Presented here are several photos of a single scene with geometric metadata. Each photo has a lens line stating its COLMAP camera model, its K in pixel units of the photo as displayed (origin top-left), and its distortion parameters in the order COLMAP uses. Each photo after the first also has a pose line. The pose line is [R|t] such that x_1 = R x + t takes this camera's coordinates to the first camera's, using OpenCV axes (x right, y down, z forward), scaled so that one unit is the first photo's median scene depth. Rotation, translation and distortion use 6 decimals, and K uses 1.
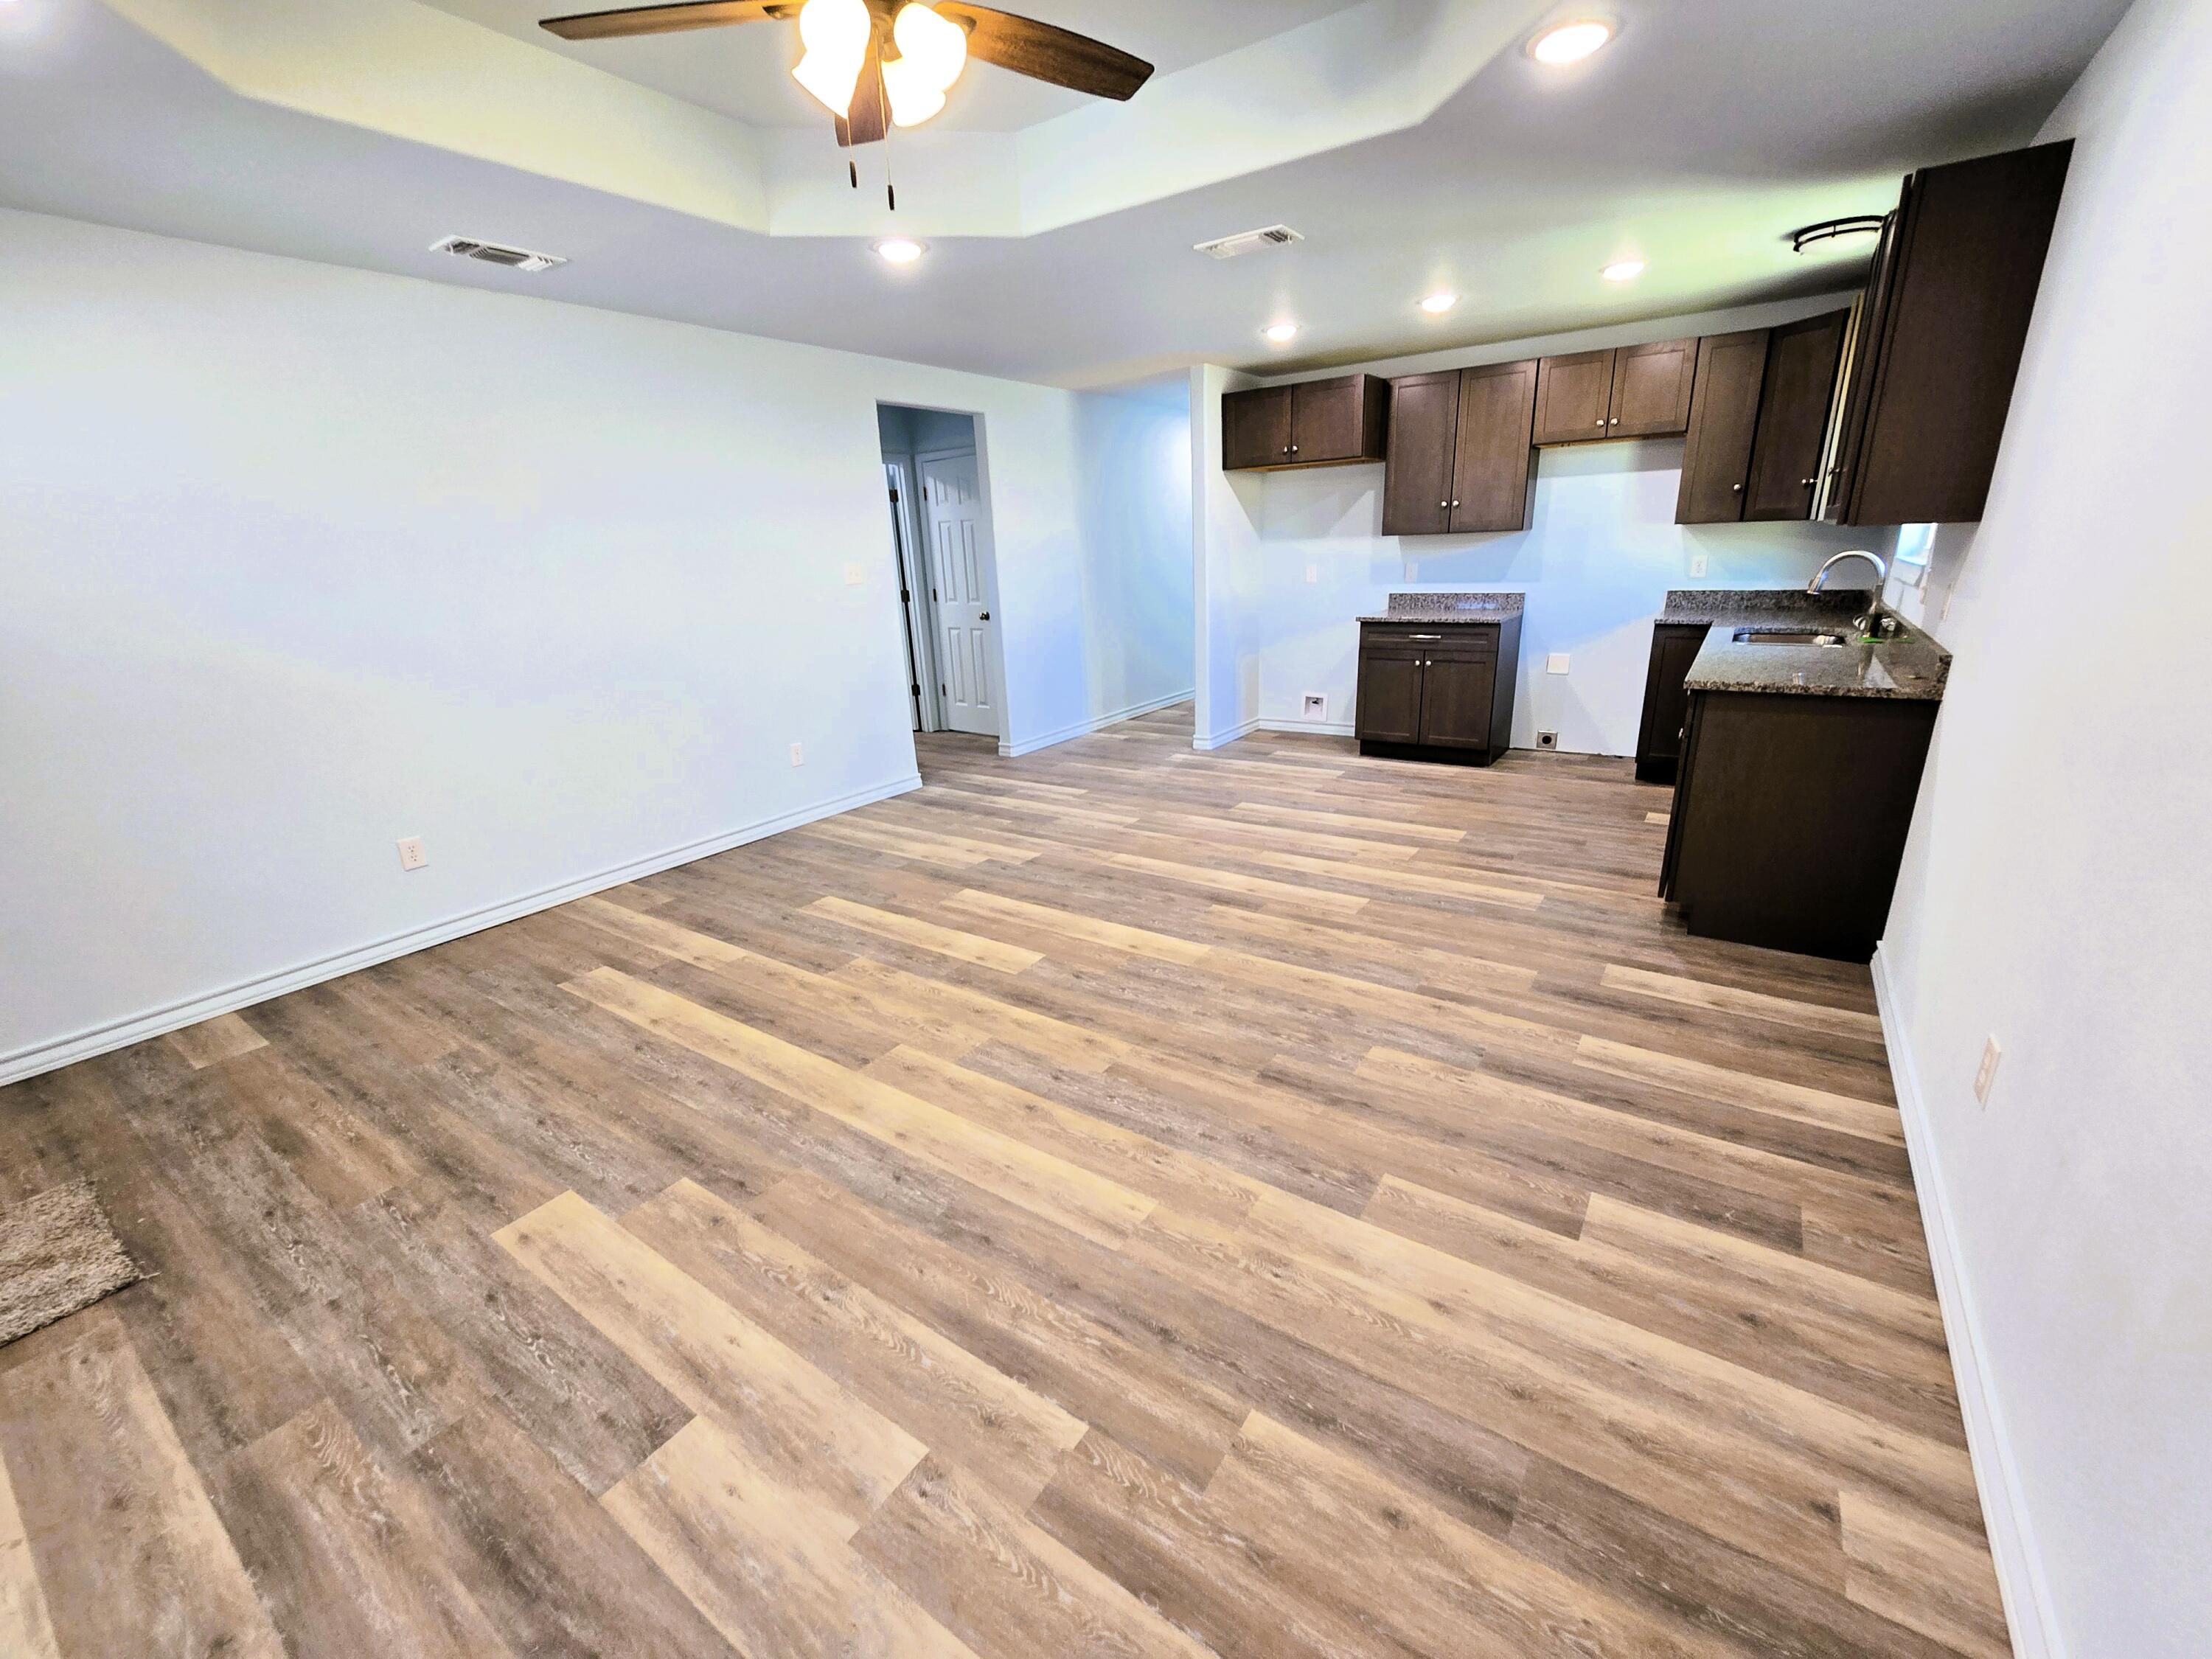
lens RADIAL K [[902.8, 0, 1104.0], [0, 902.8, 836.7], [0, 0, 1]] dist [-0.001226, 0.000505]
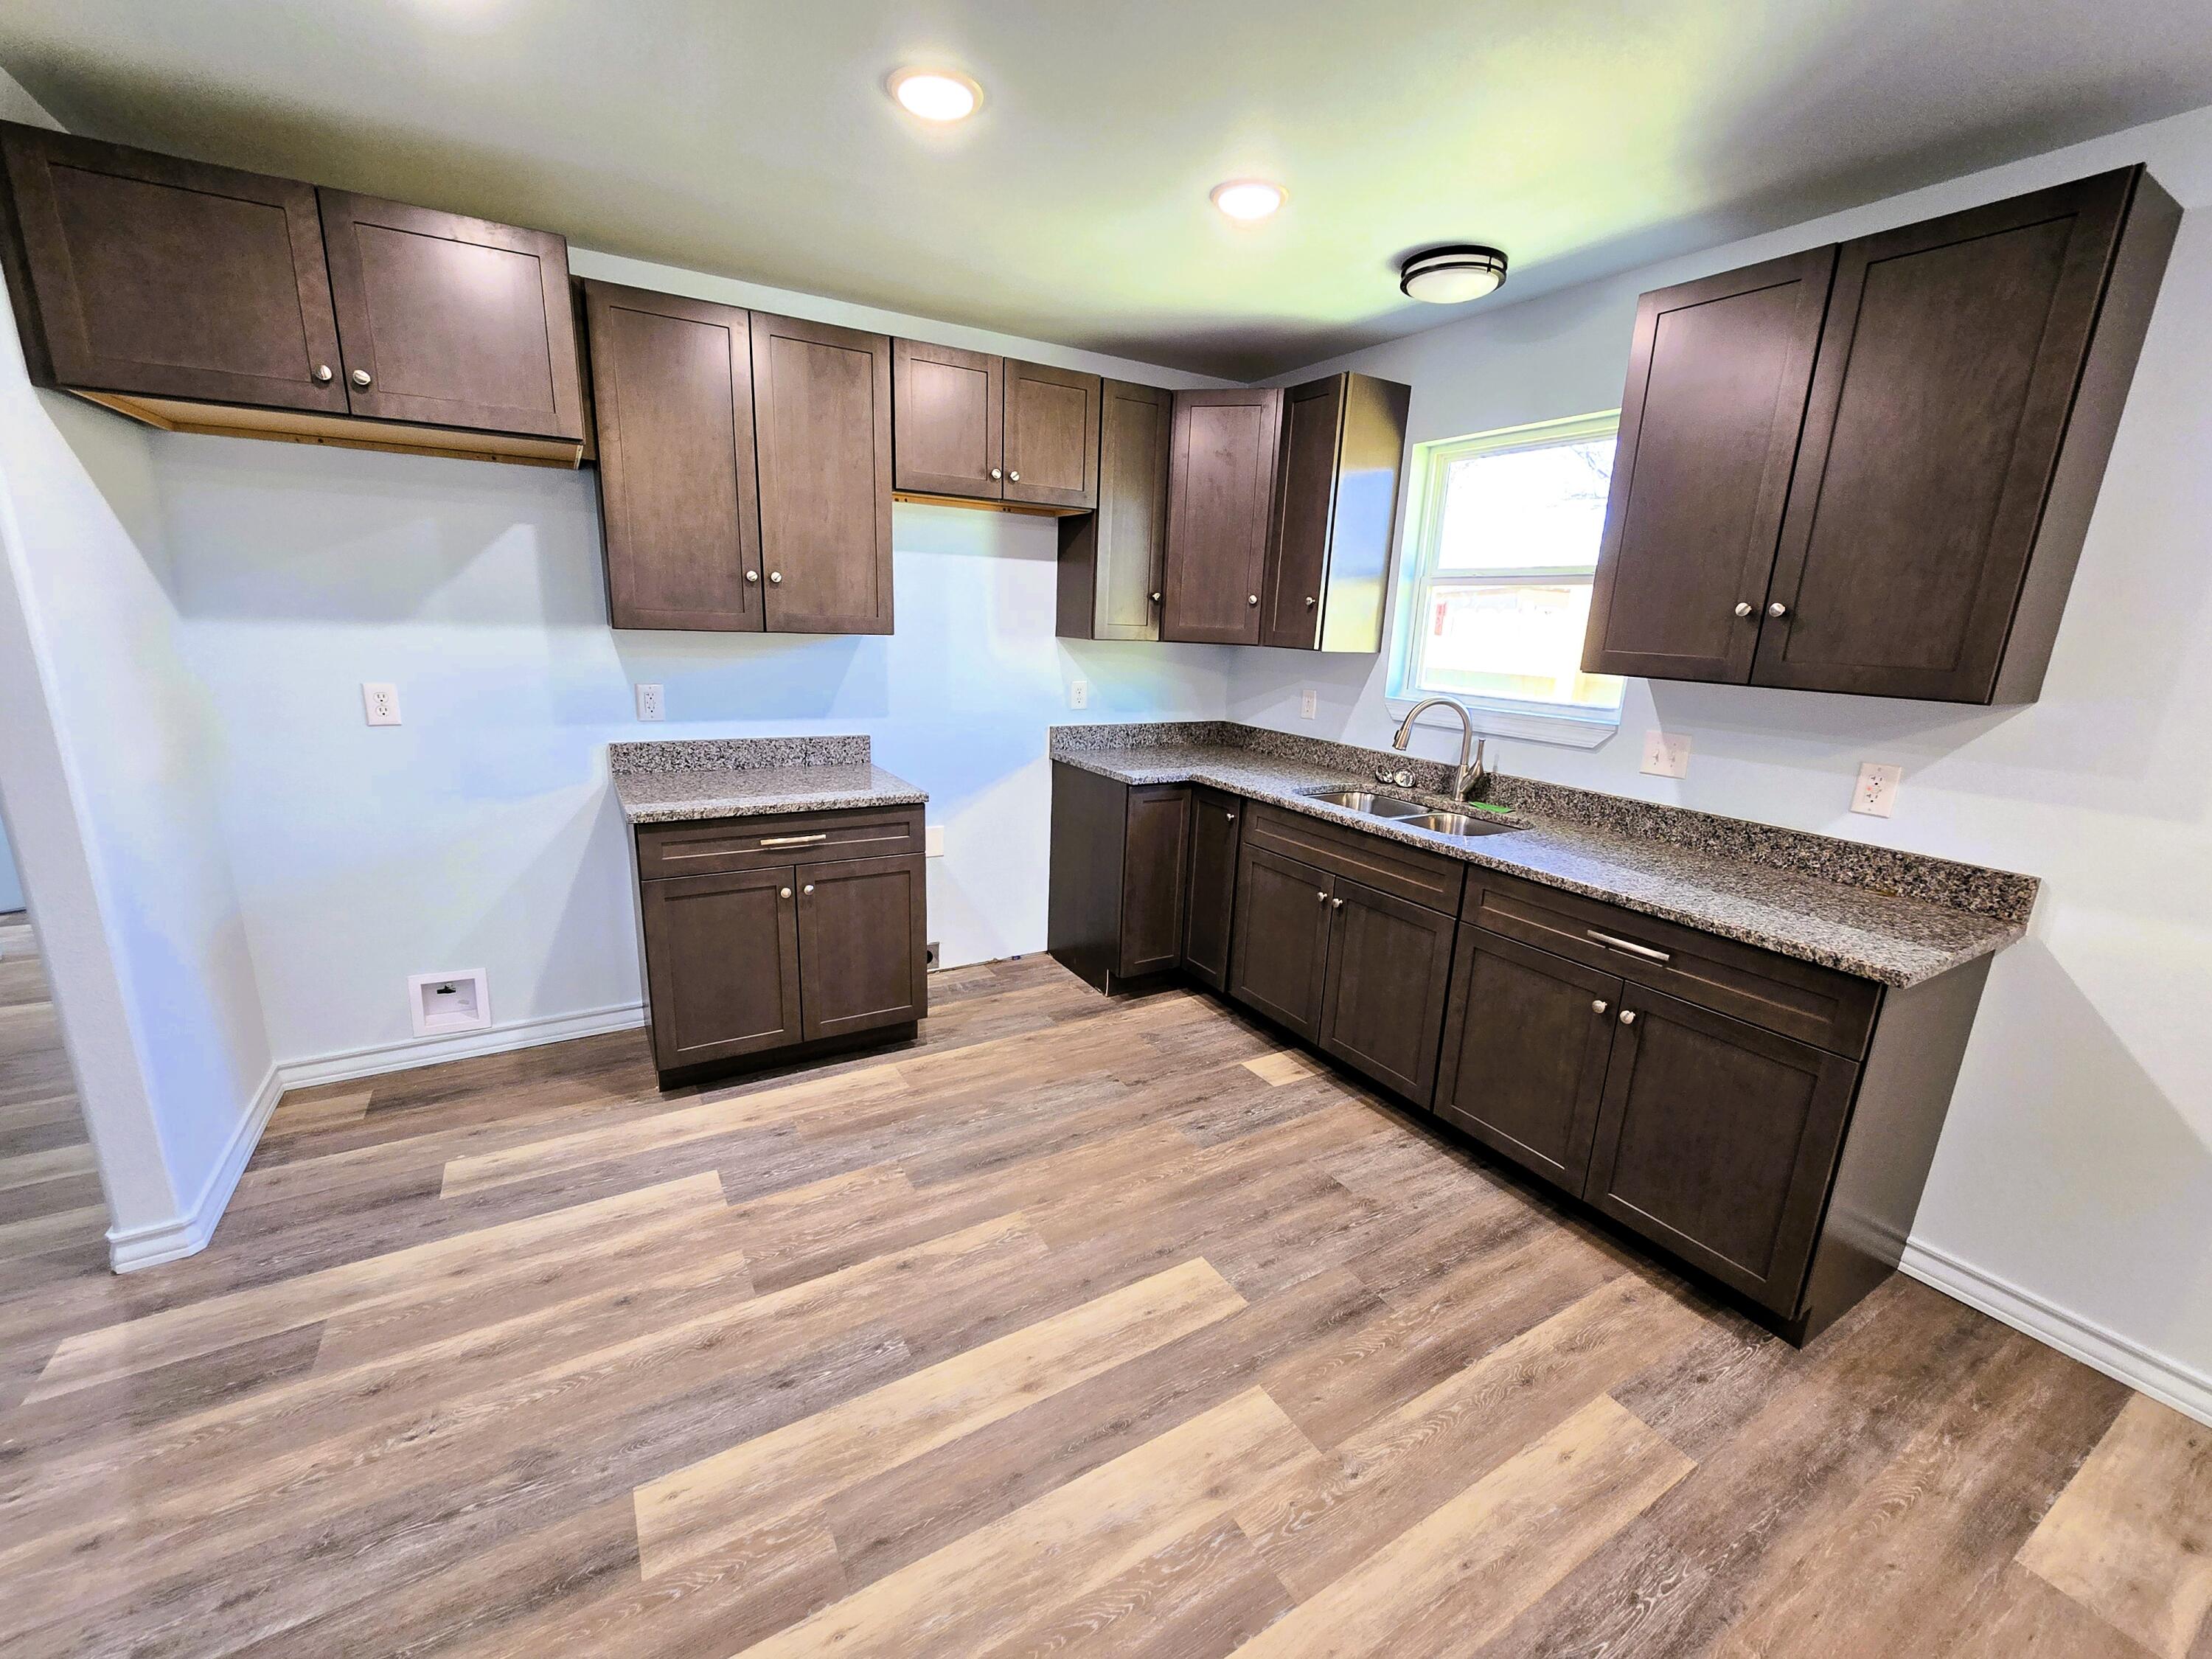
lens RADIAL K [[902.8, 0, 1100.0], [0, 902.8, 839.6], [0, 0, 1]] dist [-0.001226, 0.000505]
pose [[0.409464, -0.165486, 0.897192, -0.028214], [0.229415, 0.970488, 0.074304, -0.361292], [-0.883011, 0.175404, 0.435345, 1.050039]]
